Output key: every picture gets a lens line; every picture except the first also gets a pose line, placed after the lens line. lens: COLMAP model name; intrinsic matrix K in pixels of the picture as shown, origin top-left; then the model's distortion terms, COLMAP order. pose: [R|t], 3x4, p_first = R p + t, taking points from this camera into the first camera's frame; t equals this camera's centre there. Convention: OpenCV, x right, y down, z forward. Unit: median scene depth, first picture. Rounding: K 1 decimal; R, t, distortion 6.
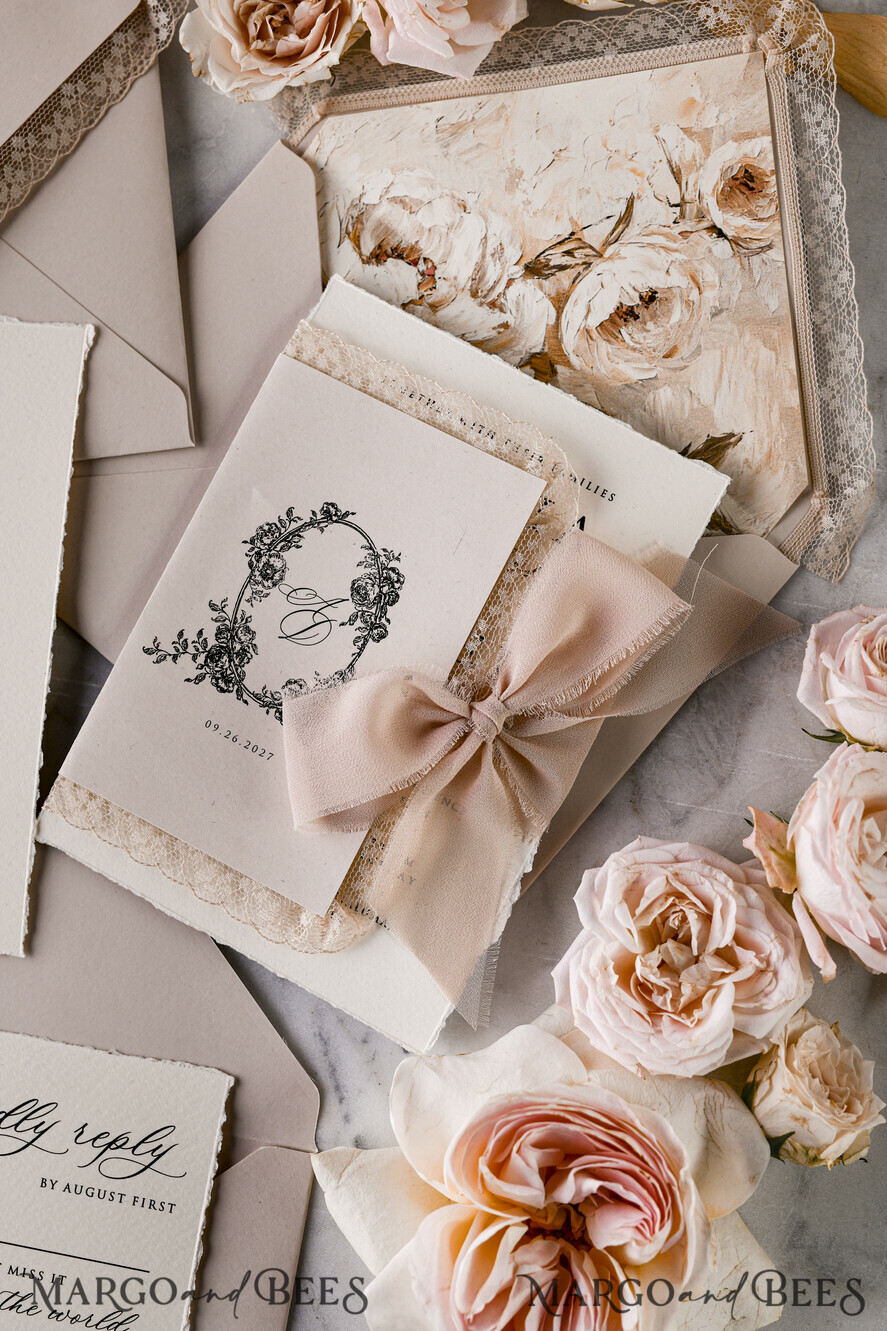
lens RADIAL K [[2004.5, 0, 443.5], [0, 2004.5, 665.5], [0, 0, 1]] dist [-0.013805, -0.005417]
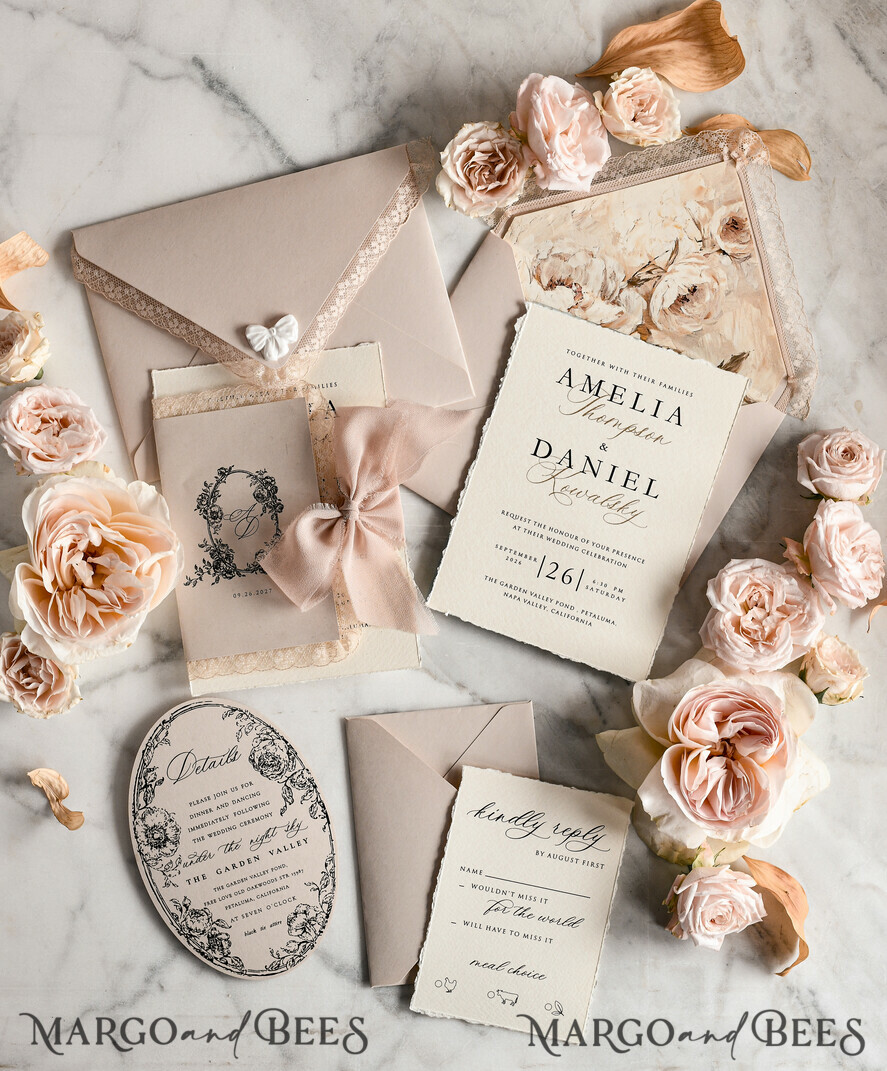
lens RADIAL K [[2220.5, 0, 444.0], [0, 2220.5, 549.7], [0, 0, 1]] dist [0.015913, -0.078324]
pose [[0.984111, -0.149673, 0.095518, -0.384369], [0.145280, 0.988053, 0.051435, -0.078925], [-0.102075, -0.036741, 0.994098, -1.152561]]
